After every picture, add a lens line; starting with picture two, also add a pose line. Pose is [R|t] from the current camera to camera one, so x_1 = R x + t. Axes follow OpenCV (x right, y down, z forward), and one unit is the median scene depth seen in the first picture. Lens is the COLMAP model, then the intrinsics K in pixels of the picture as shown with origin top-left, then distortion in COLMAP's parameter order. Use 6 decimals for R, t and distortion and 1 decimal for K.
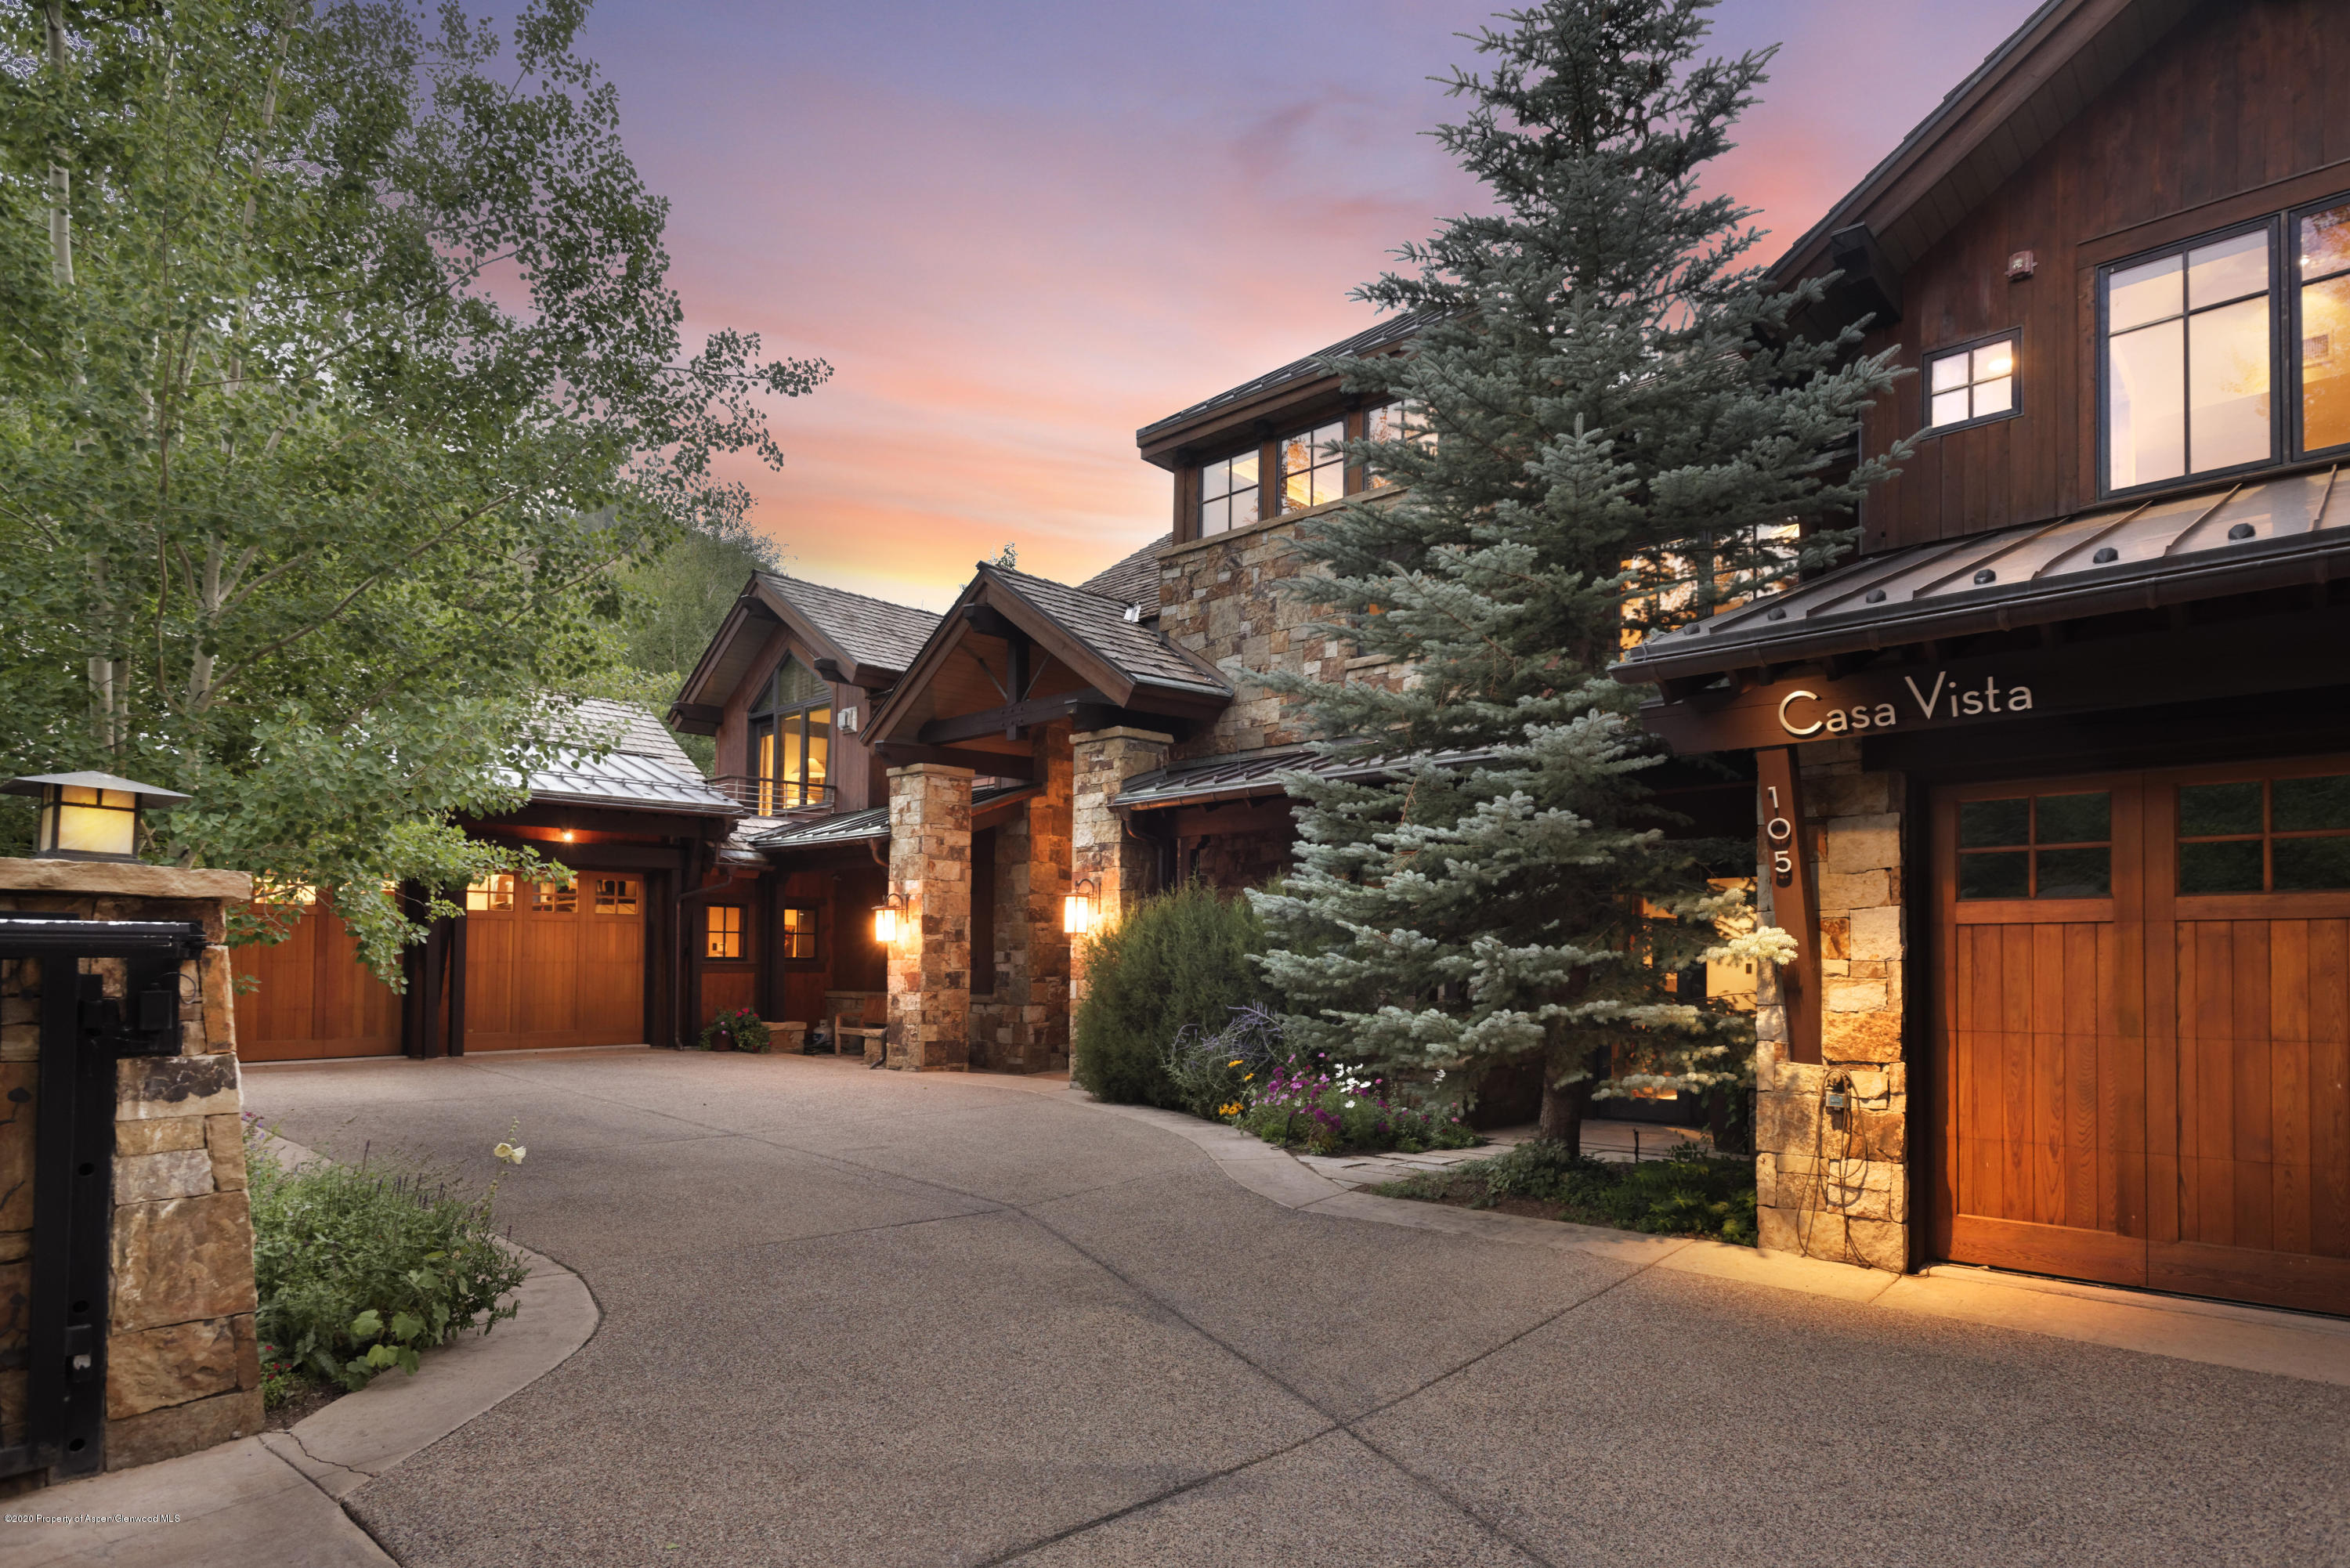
lens RADIAL K [[1246.8, 0, 1170.1], [0, 1246.8, 776.4], [0, 0, 1]] dist [0.003286, -0.000639]
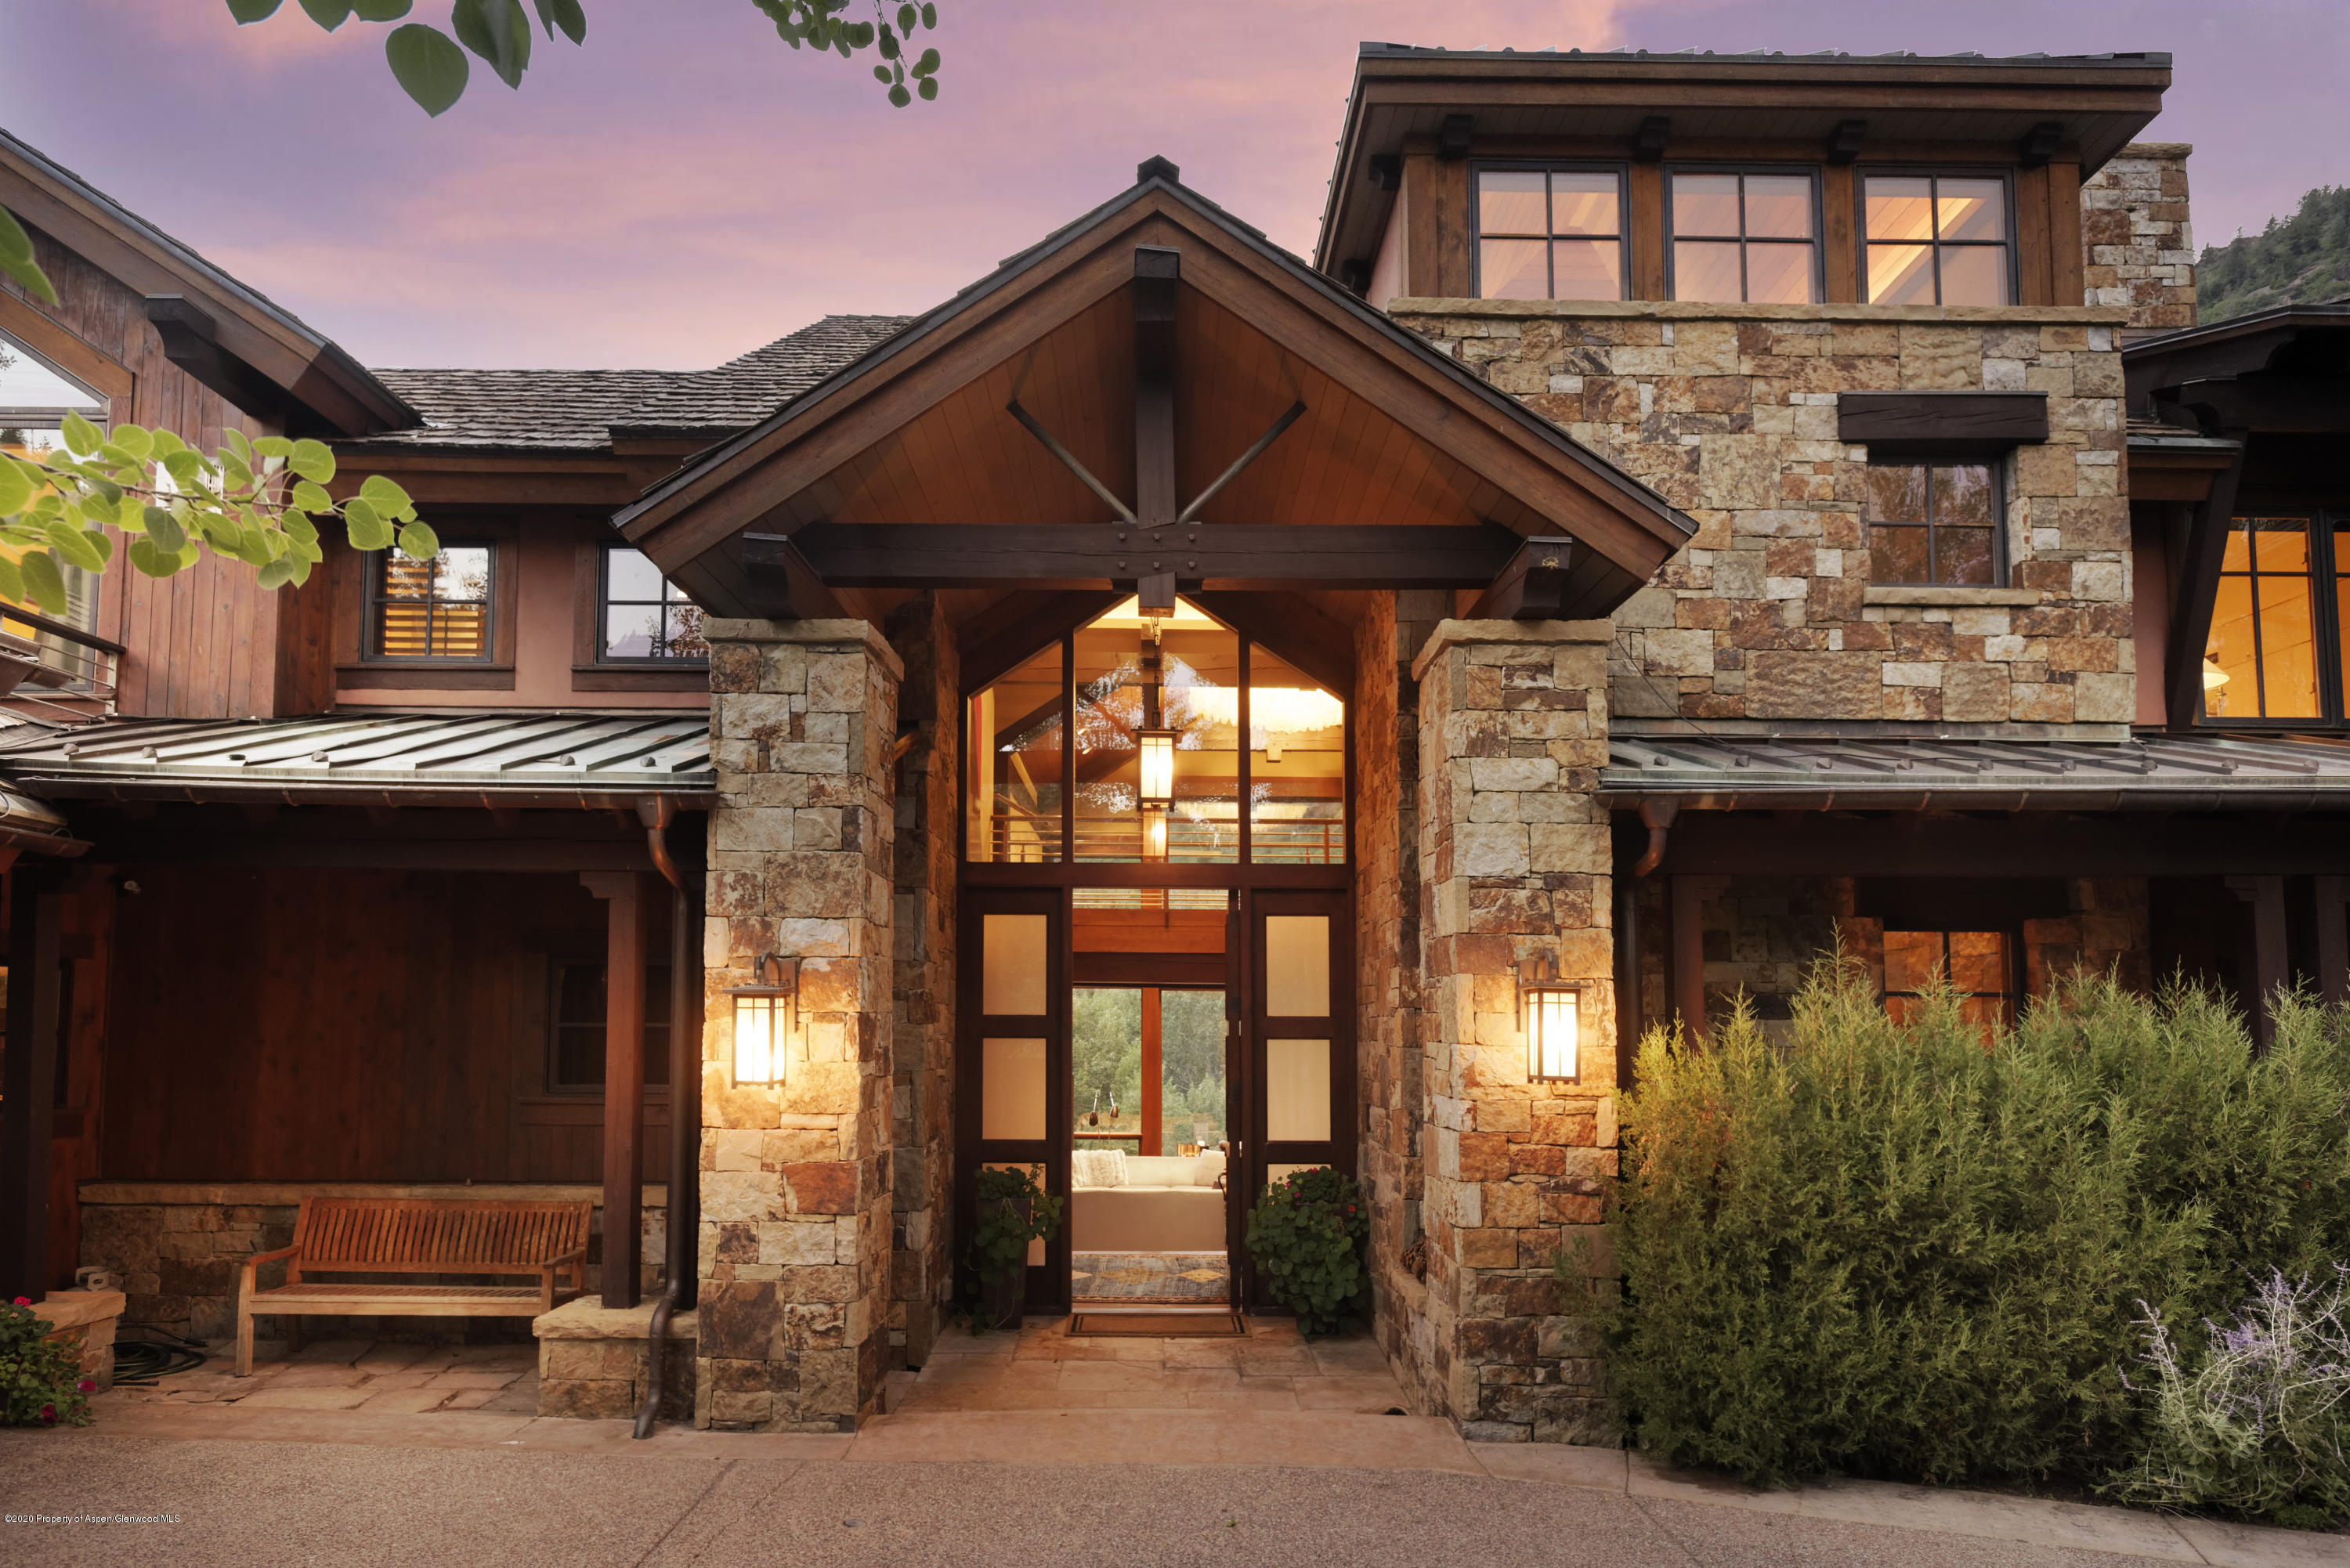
lens RADIAL K [[1347.8, 0, 1172.1], [0, 1347.8, 854.1], [0, 0, 1]] dist [0.000943, 0.000419]
pose [[0.727991, 0.089518, 0.679718, -0.466429], [-0.105510, 0.994256, -0.017939, 0.067746], [-0.677419, -0.058658, 0.733255, 0.714107]]
